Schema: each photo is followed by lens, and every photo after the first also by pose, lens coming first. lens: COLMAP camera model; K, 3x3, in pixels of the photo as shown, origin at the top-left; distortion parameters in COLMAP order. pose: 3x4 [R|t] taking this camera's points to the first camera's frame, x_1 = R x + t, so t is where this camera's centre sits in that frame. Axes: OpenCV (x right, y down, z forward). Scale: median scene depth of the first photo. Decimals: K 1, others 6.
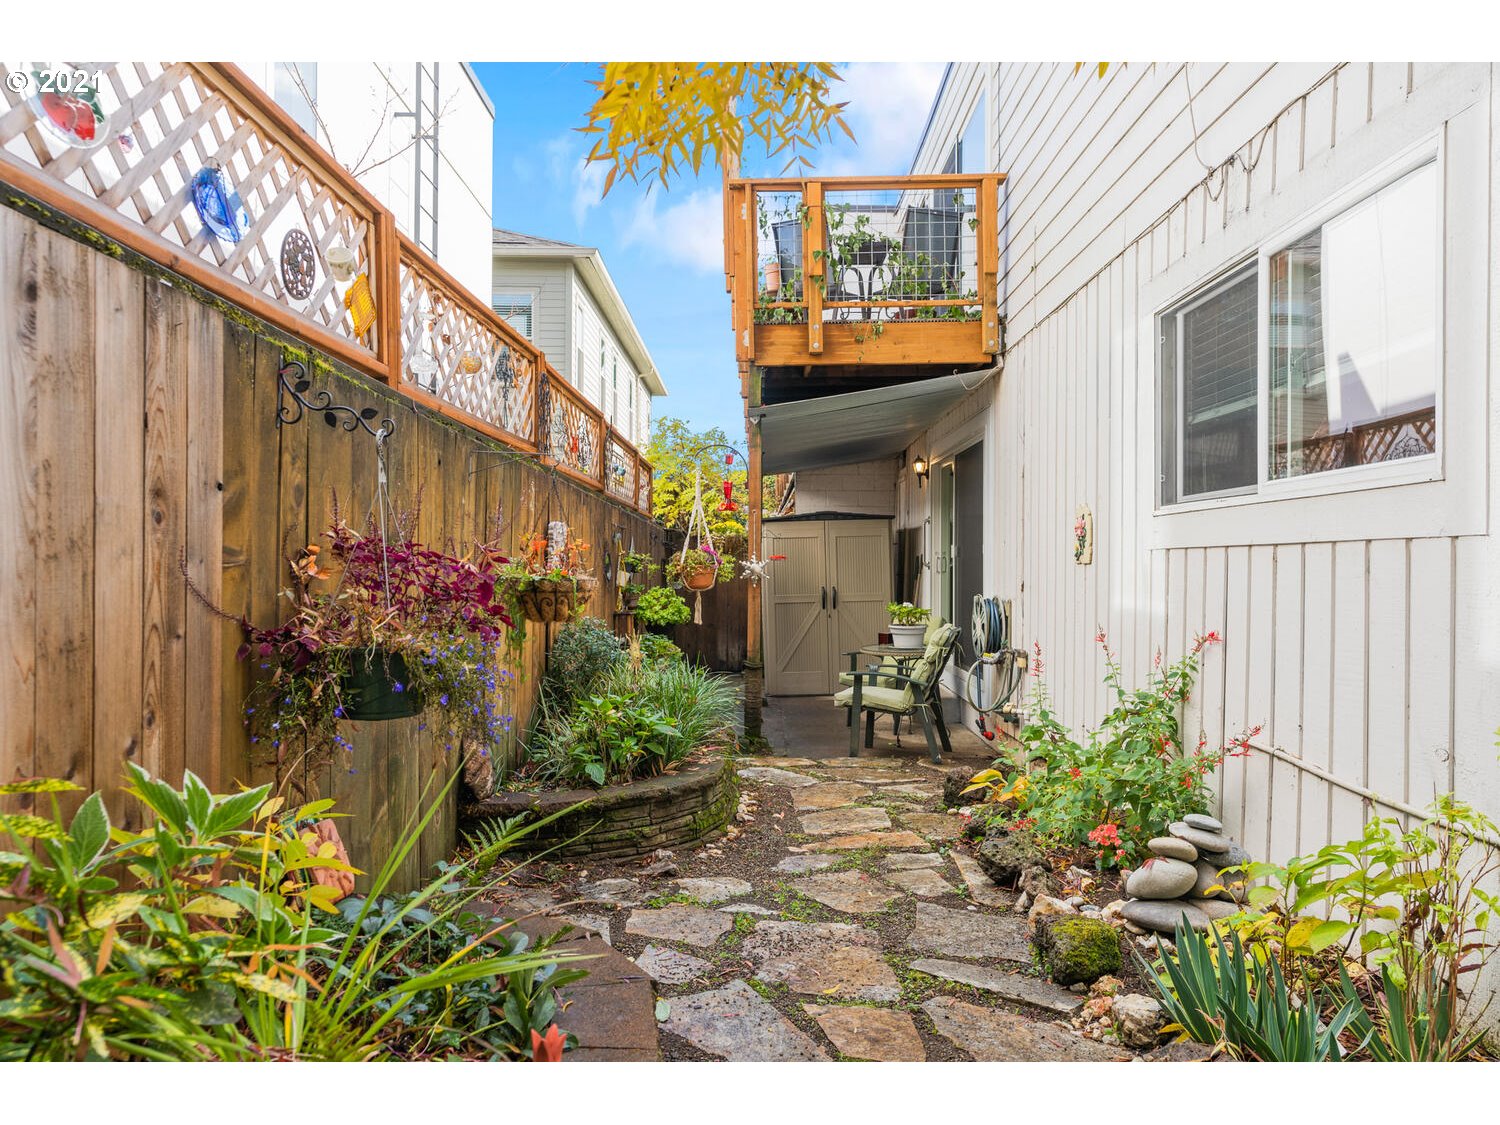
lens RADIAL K [[953.0, 0, 750.0], [0, 953.0, 562.5], [0, 0, 1]] dist [-0.005875, 0.000461]
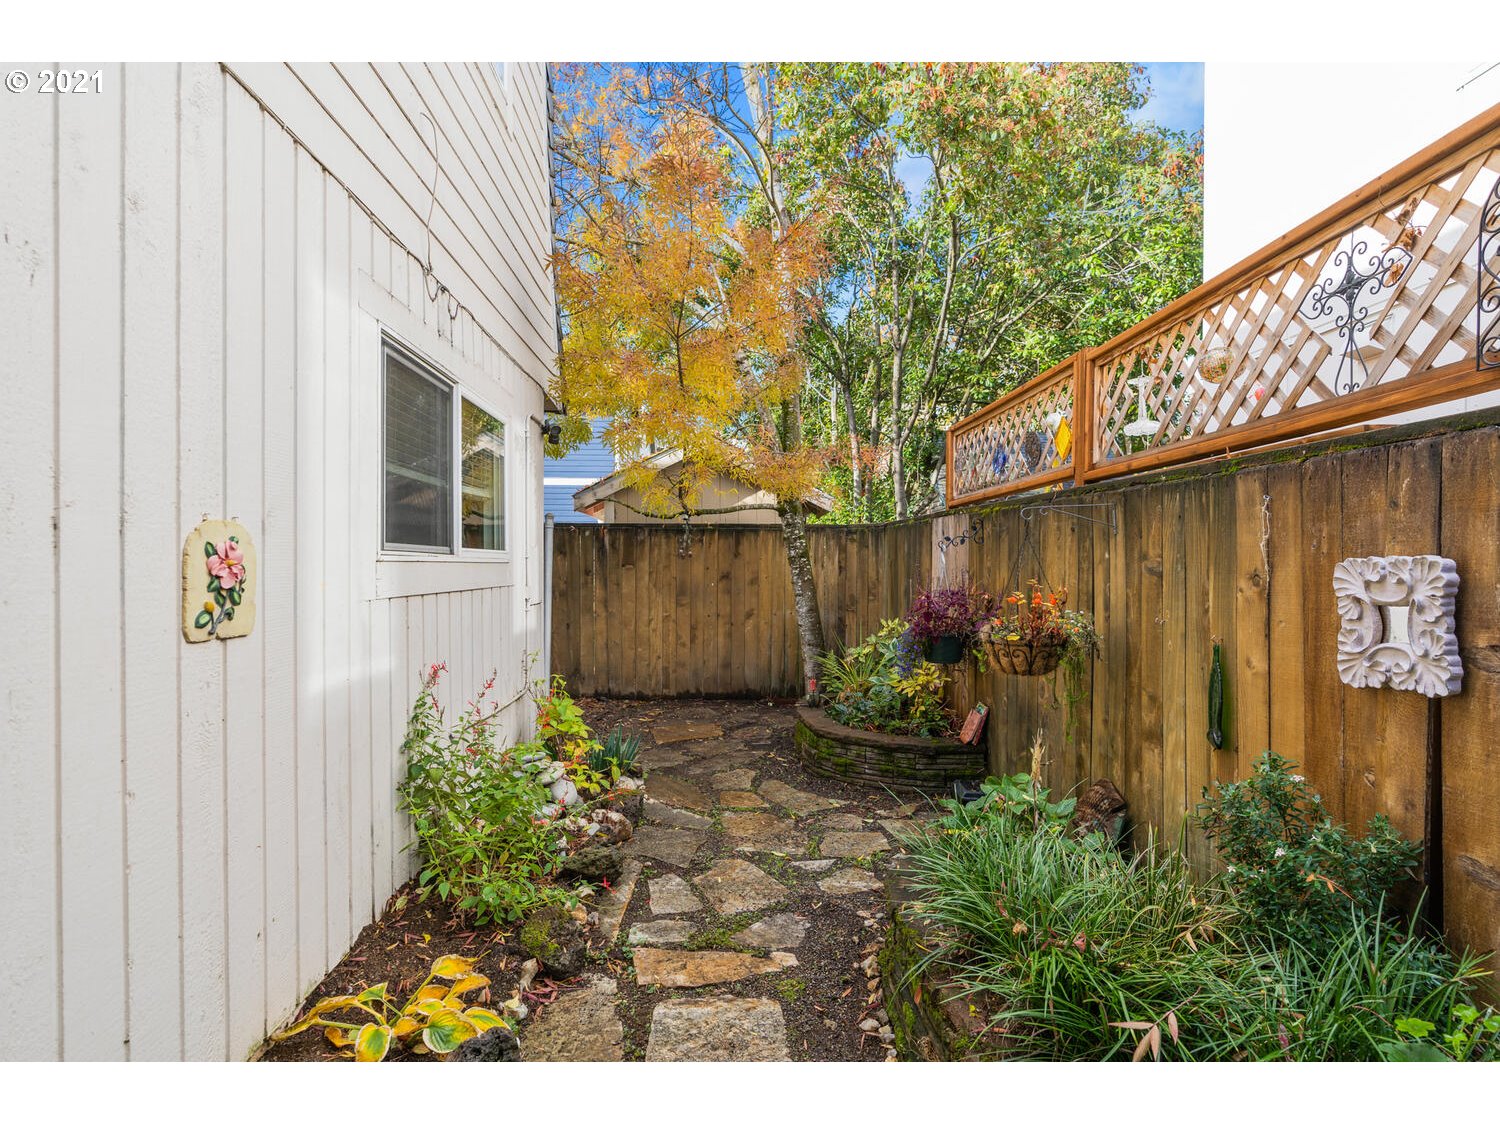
lens RADIAL K [[772.4, 0, 749.0], [0, 772.4, 568.3], [0, 0, 1]] dist [-0.002651, 0.000158]
pose [[-0.998210, -0.008233, -0.059234, 0.129008], [-0.008409, 0.999961, 0.002722, -0.046592], [0.059210, 0.003215, -0.998240, 1.701849]]
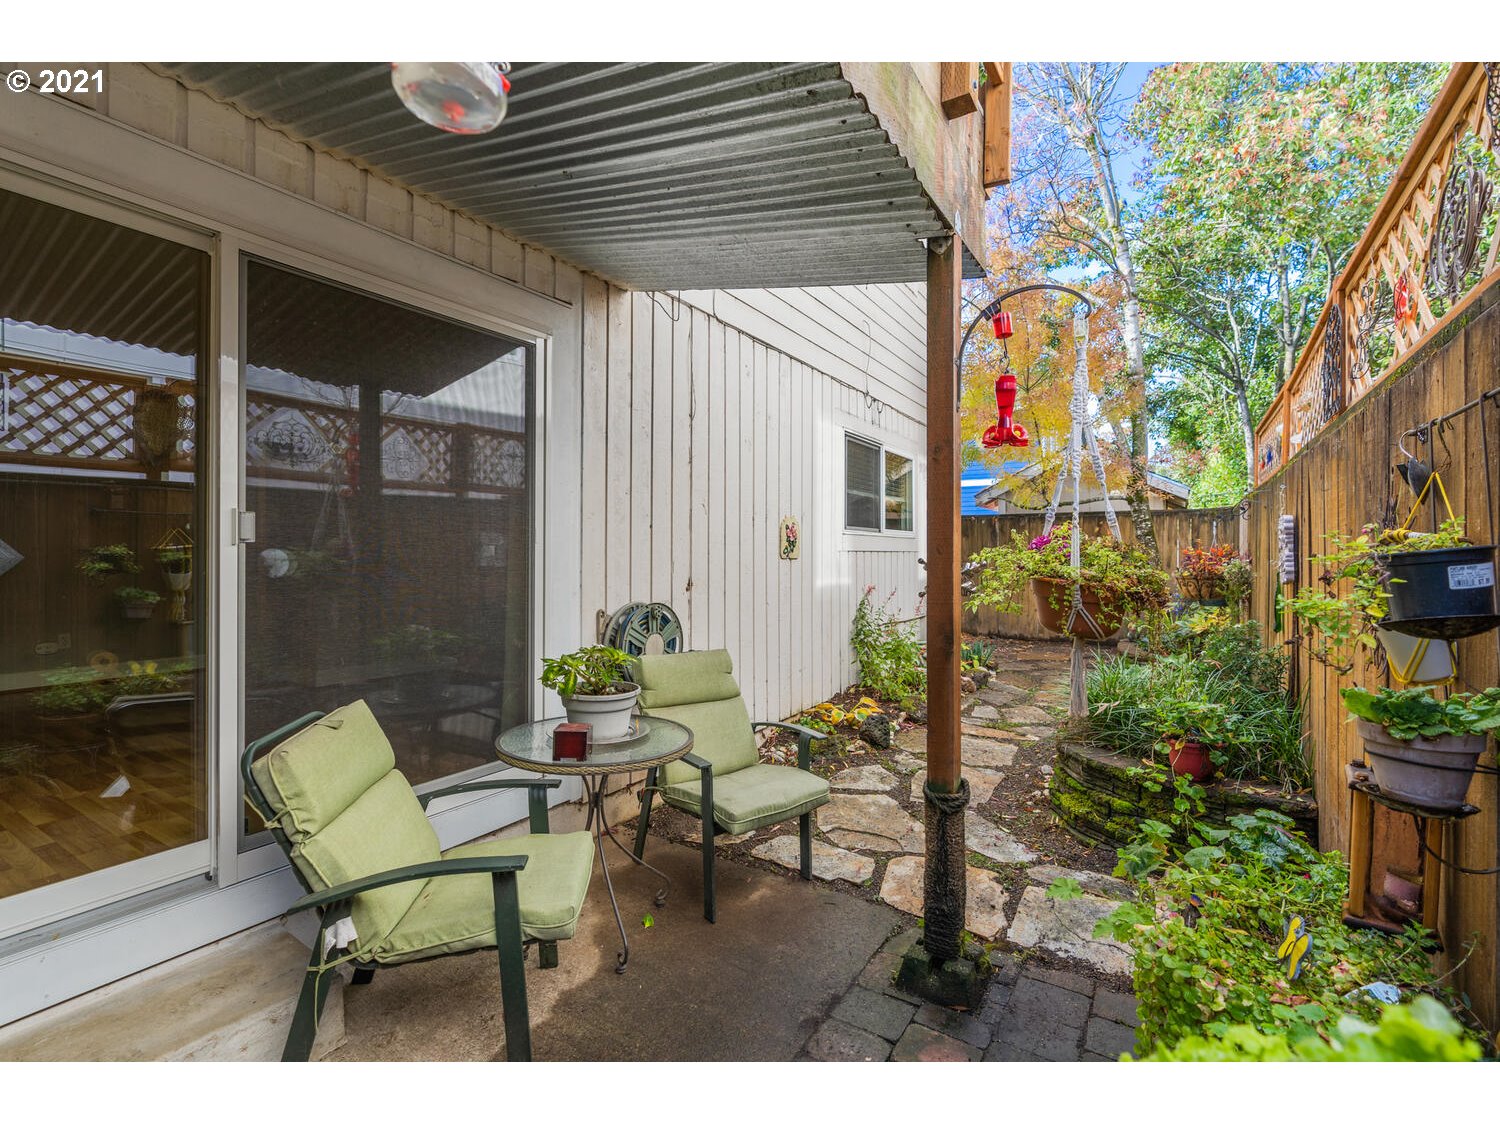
lens RADIAL K [[716.1, 0, 750.0], [0, 716.1, 562.5], [0, 0, 1]] dist [-0.001601, -0.000179]
pose [[-0.854833, -0.012521, 0.518752, -0.162048], [-0.007994, 0.999908, 0.010962, -0.006140], [-0.518841, 0.005224, -0.854854, 2.308771]]
